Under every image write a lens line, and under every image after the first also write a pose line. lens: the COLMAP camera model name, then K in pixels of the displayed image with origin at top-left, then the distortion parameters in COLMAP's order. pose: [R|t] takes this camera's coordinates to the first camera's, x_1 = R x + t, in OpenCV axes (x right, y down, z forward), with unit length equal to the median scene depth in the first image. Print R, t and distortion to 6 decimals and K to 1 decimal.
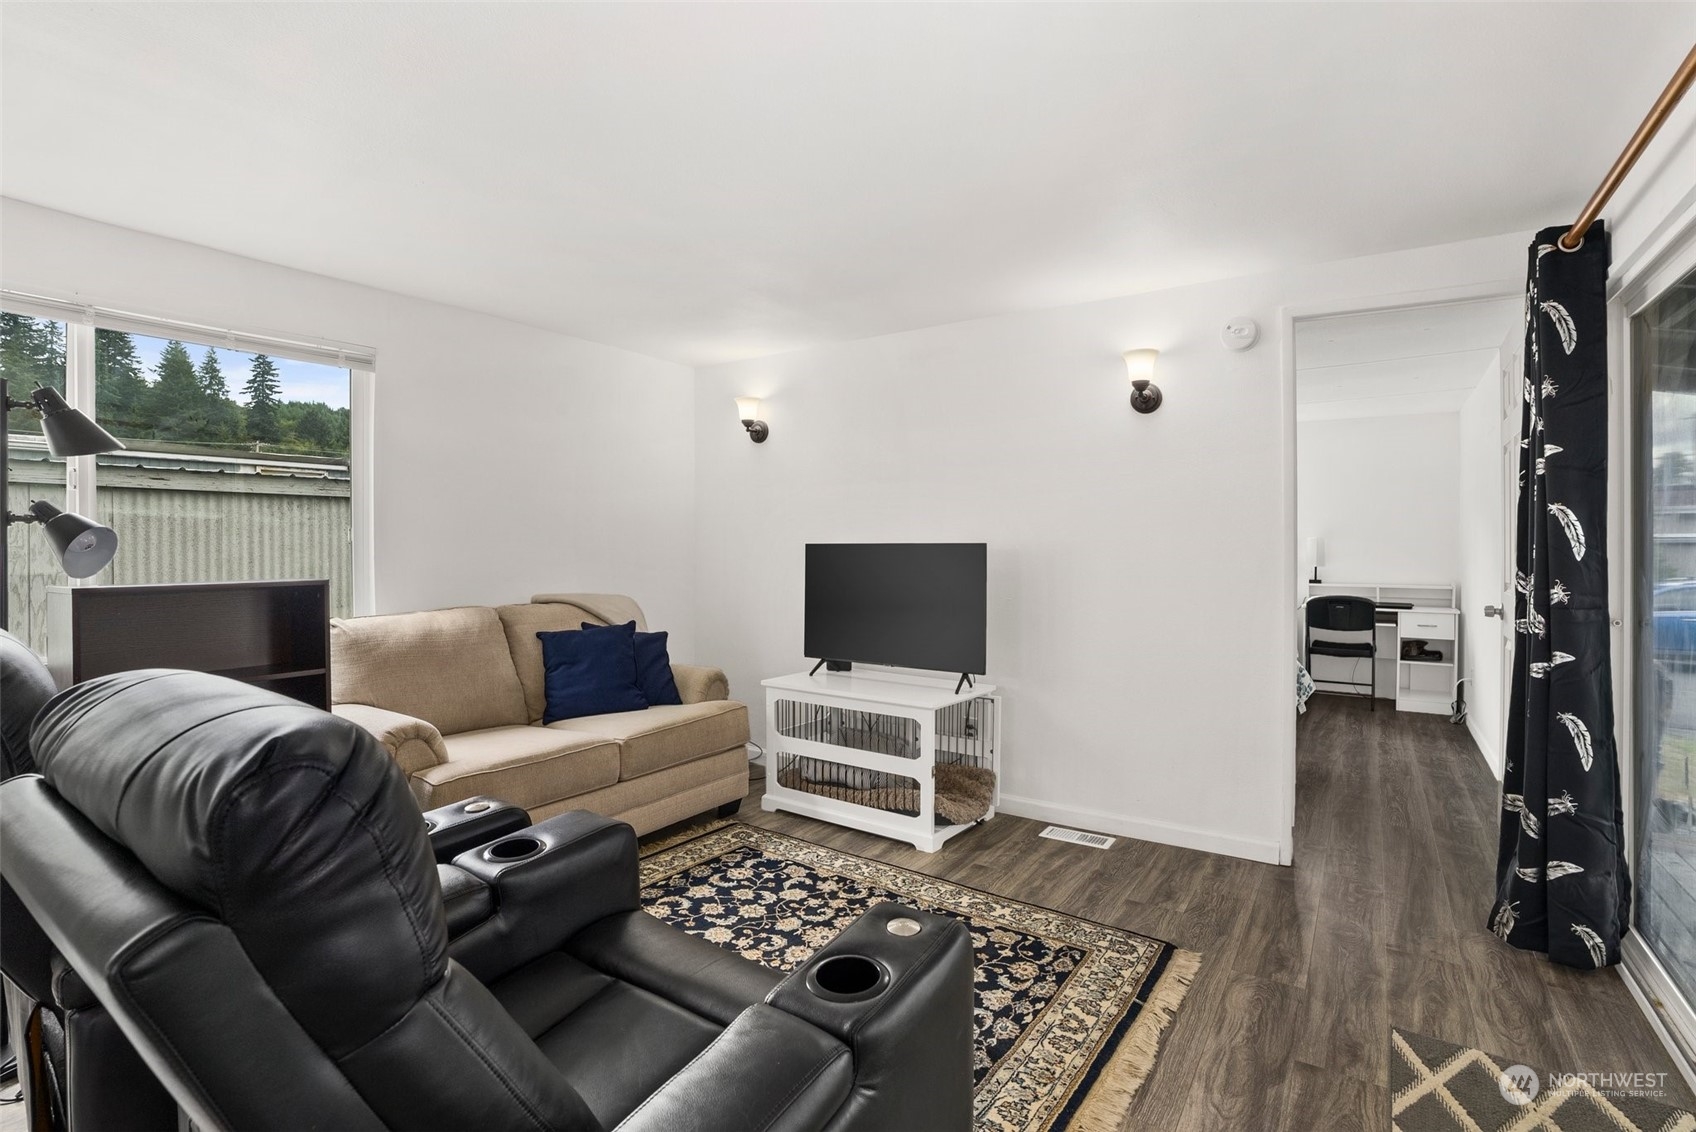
lens RADIAL K [[790.3, 0, 849.9], [0, 790.3, 565.9], [0, 0, 1]] dist [-0.044358, 0.010867]
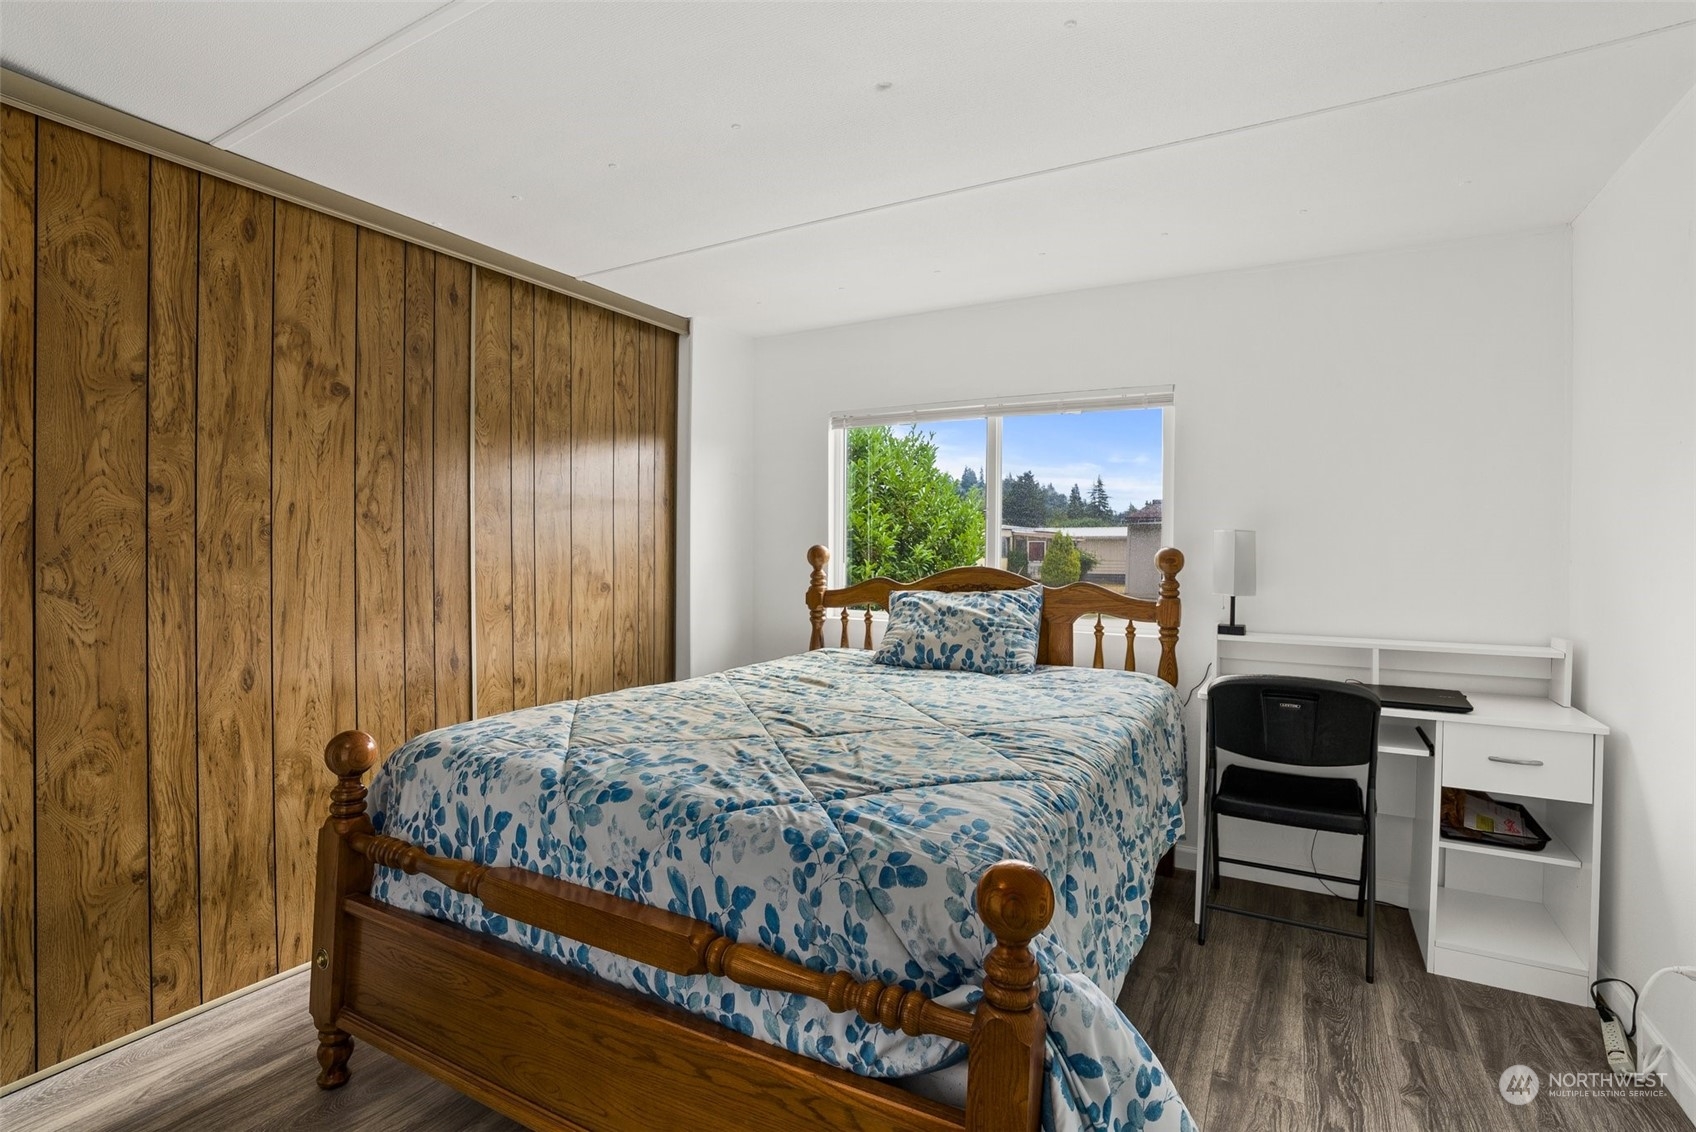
lens RADIAL K [[790.3, 0, 840.0], [0, 790.3, 556.7], [0, 0, 1]] dist [-0.044358, 0.010867]
pose [[0.997052, 0.003262, 0.076658, 0.371307], [-0.002546, 0.999952, -0.009447, -0.017889], [-0.076685, 0.009224, 0.997013, 0.623744]]
